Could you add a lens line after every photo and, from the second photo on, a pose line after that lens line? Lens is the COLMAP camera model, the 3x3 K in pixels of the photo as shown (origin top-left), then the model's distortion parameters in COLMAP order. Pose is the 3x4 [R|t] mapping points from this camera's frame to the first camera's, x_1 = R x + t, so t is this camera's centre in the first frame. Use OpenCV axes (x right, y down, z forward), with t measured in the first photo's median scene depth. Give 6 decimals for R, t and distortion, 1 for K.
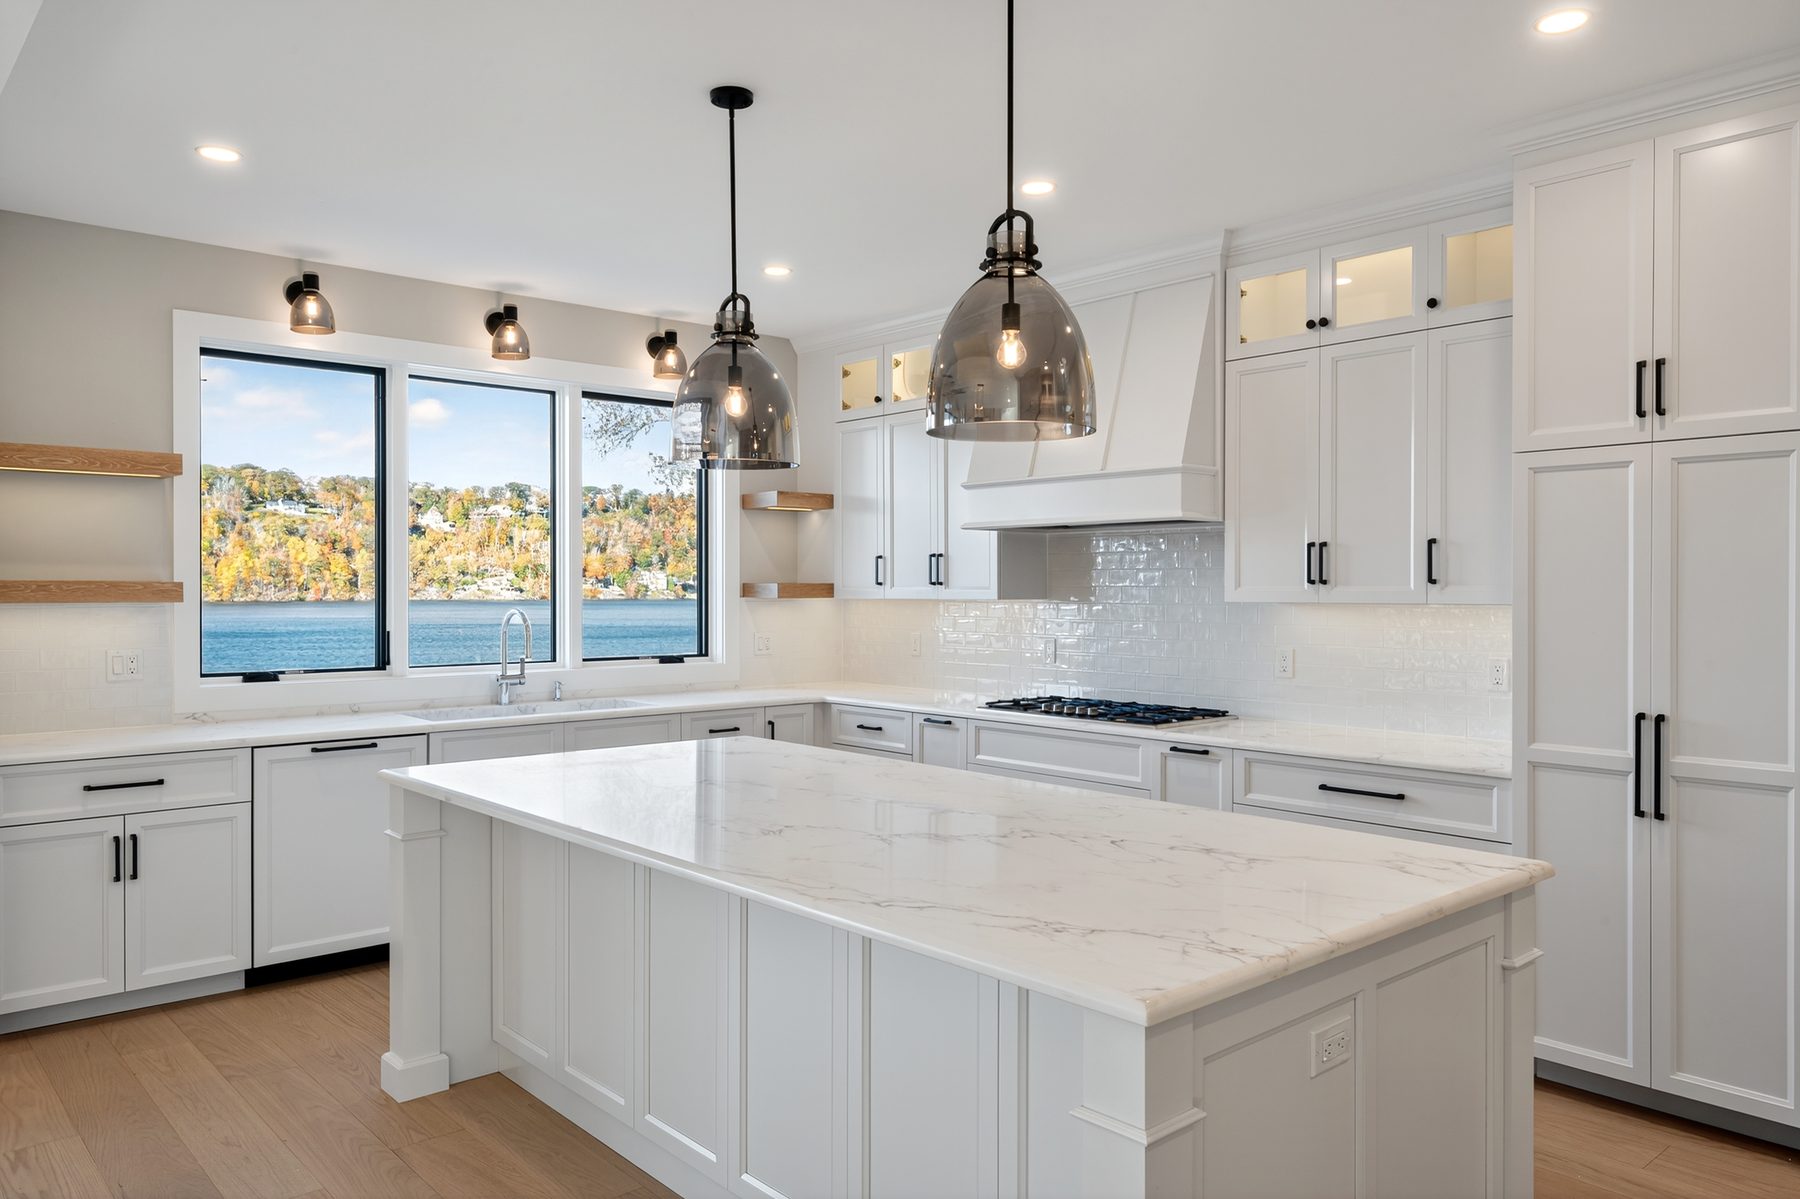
lens RADIAL K [[1242.9, 0, 913.5], [0, 1242.9, 596.1], [0, 0, 1]] dist [0.004436, 0.001060]
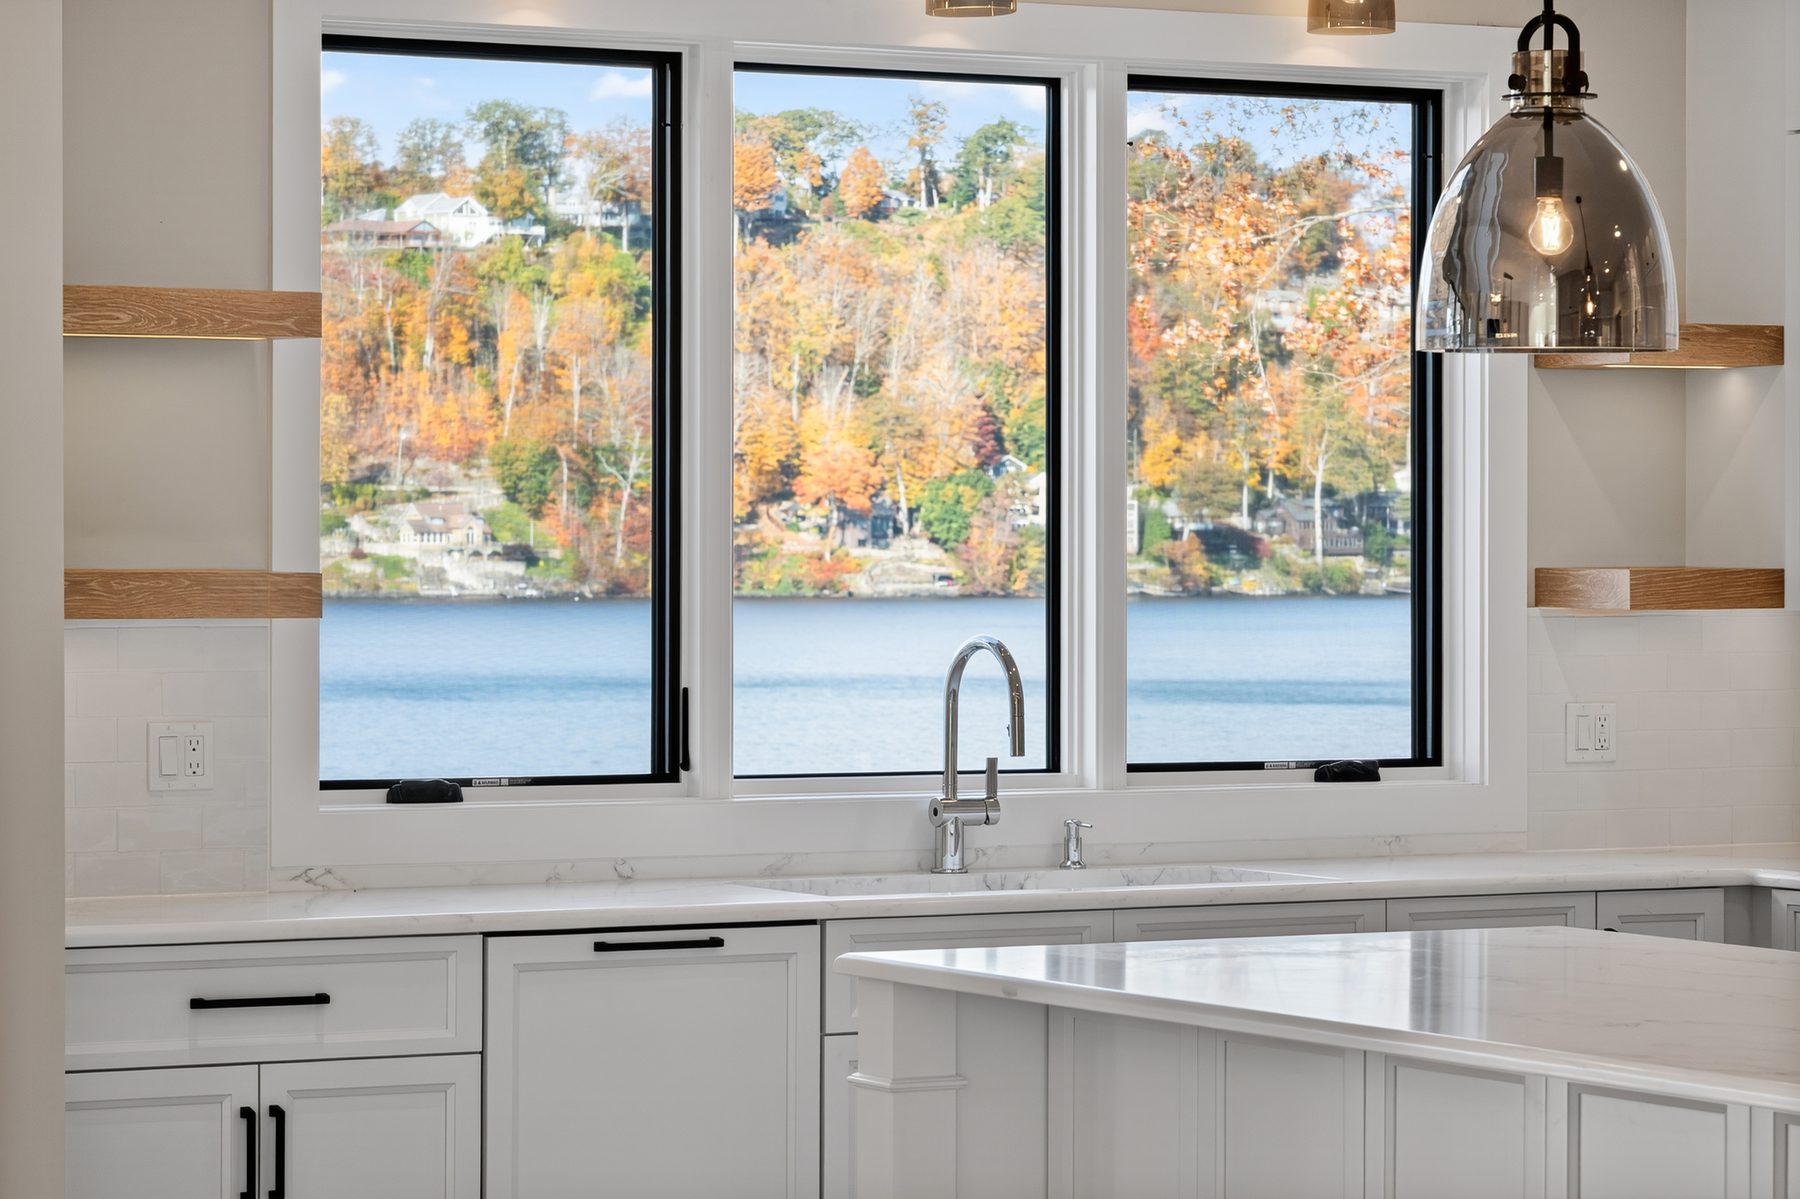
lens RADIAL K [[5736.4, 0, 900.0], [0, 5736.4, 599.5], [0, 0, 1]] dist [0.018239, -0.093020]
pose [[0.972713, 0.002488, -0.231997, 0.084105], [-0.001766, 0.999993, 0.003323, -0.007192], [0.232003, -0.002823, 0.972711, -0.791826]]
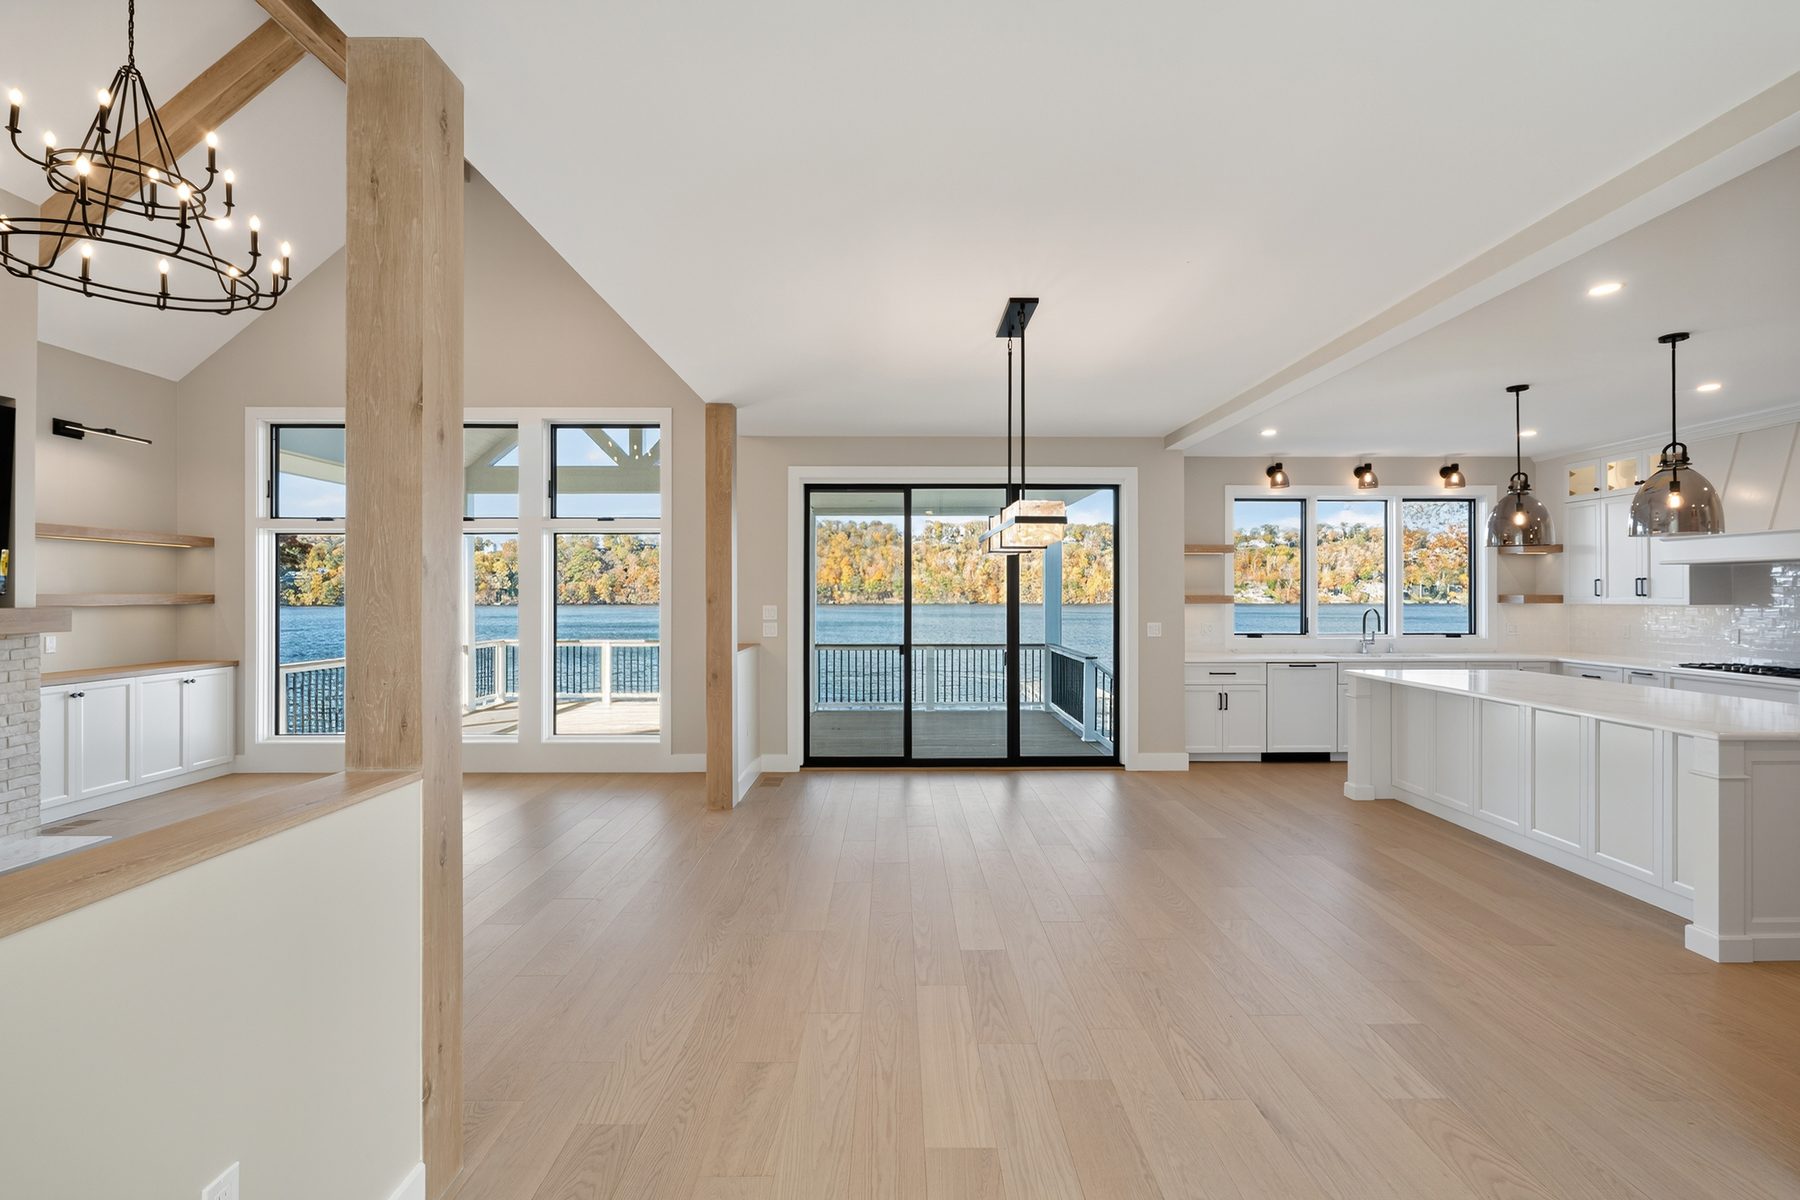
lens RADIAL K [[830.6, 0, 901.4], [0, 830.6, 596.2], [0, 0, 1]] dist [0.000396, 0.001603]
pose [[0.752958, -0.000903, -0.658068, 0.005068], [-0.002830, 0.999985, -0.004611, -0.000607], [0.658063, 0.005334, 0.752944, -0.552786]]
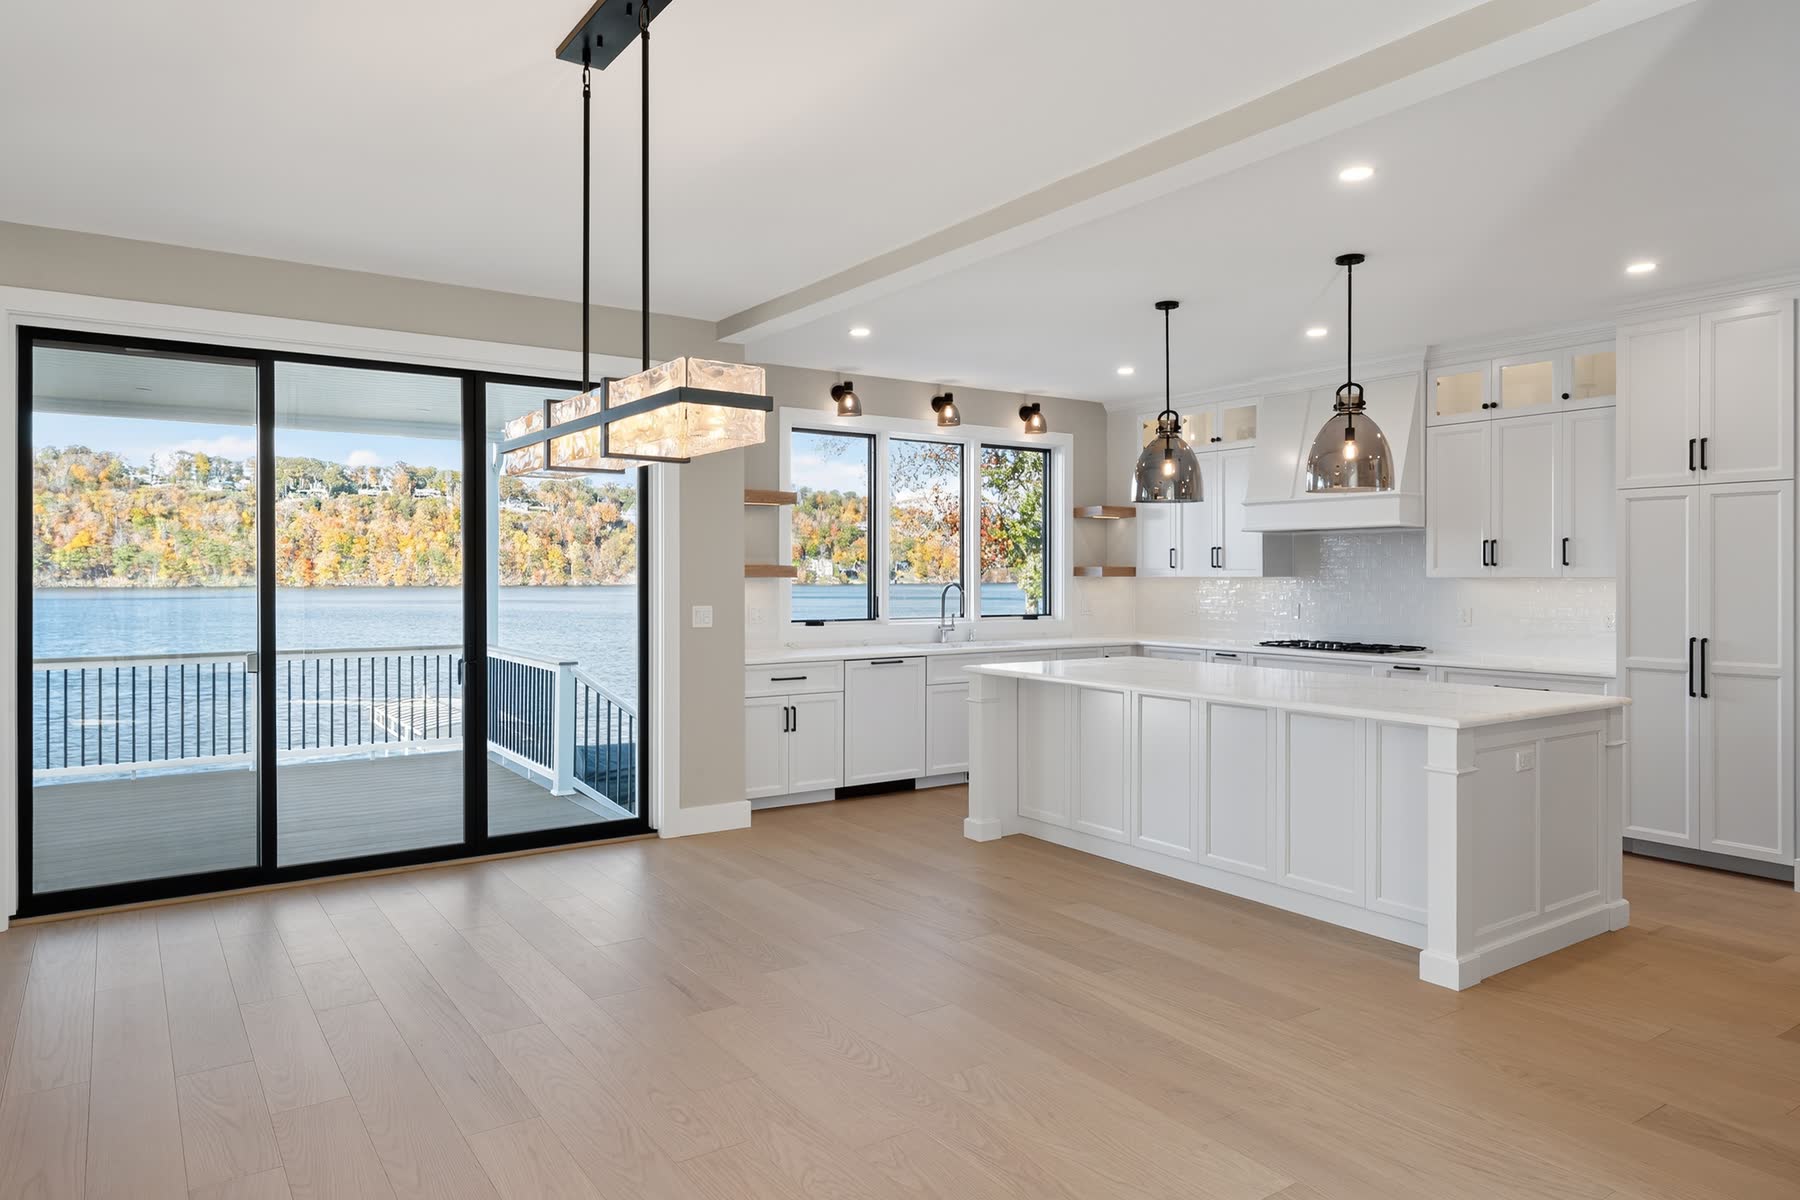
lens RADIAL K [[1141.8, 0, 902.0], [0, 1141.8, 580.4], [0, 0, 1]] dist [0.006832, 0.002736]
pose [[0.992500, -0.000228, -0.122246, -0.197548], [0.000063, 0.999999, -0.001351, 0.008905], [0.122246, 0.001333, 0.992499, -0.448360]]
